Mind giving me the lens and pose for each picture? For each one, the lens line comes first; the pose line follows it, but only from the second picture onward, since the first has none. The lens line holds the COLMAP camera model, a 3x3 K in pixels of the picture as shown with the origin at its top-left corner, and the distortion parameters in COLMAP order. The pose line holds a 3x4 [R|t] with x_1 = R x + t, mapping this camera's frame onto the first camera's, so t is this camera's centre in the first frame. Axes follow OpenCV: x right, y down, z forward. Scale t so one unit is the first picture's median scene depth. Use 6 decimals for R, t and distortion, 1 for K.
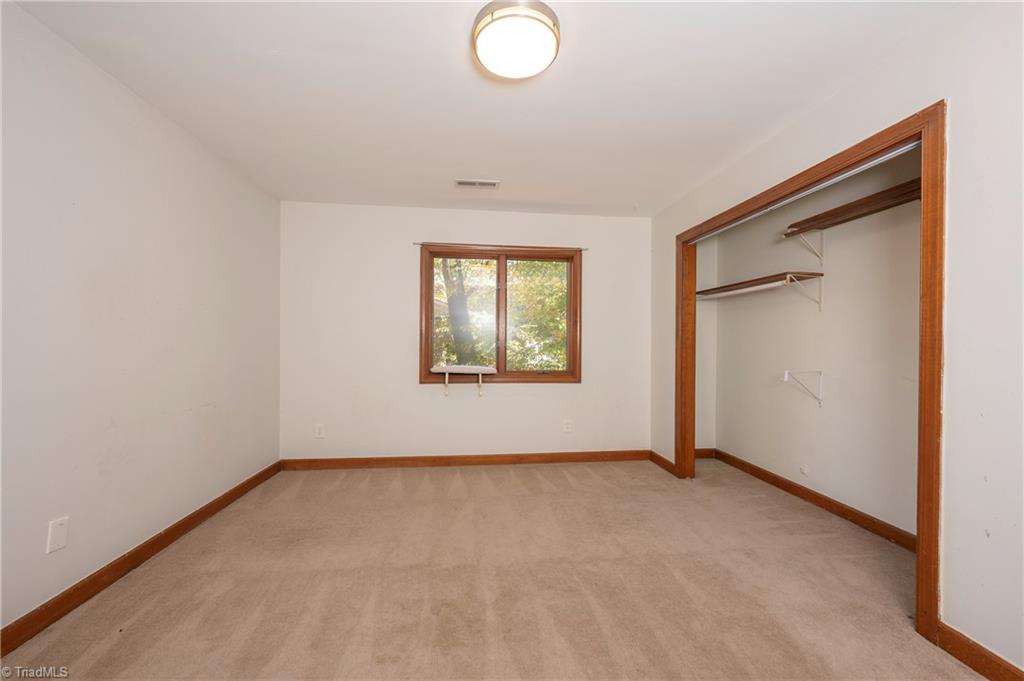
lens RADIAL K [[405.4, 0, 512.8], [0, 405.4, 341.6], [0, 0, 1]] dist [-0.001807, 0.000318]
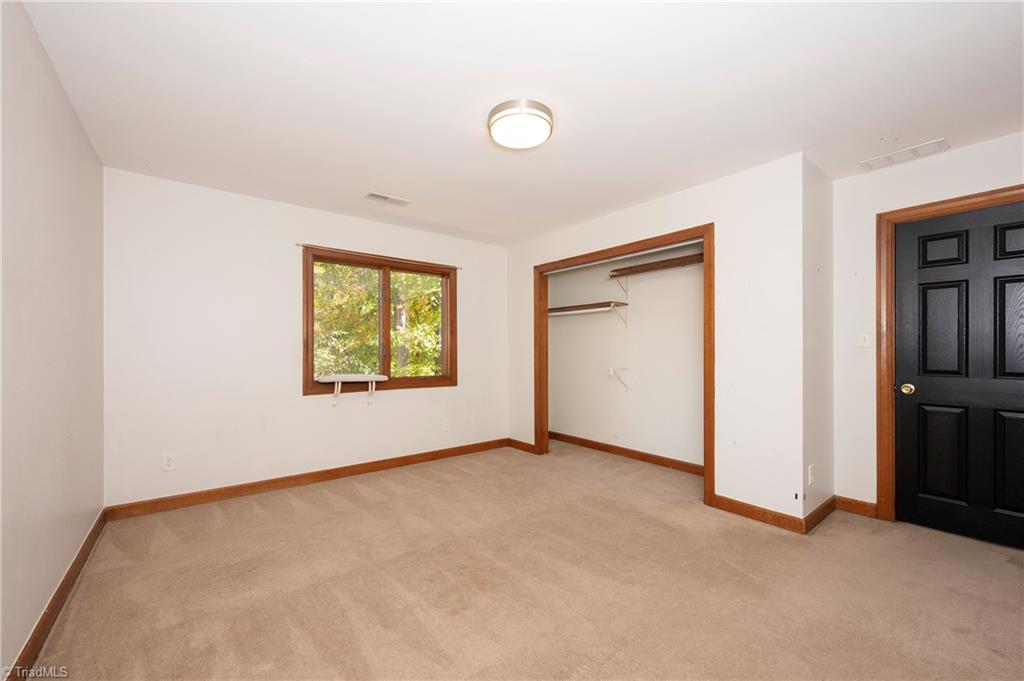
lens RADIAL K [[405.4, 0, 518.8], [0, 405.4, 346.7], [0, 0, 1]] dist [-0.001807, 0.000318]
pose [[0.845278, -0.002619, 0.534321, -0.334168], [0.005177, 0.999981, -0.003287, -0.002783], [-0.534302, 0.005544, 0.845275, -0.056629]]
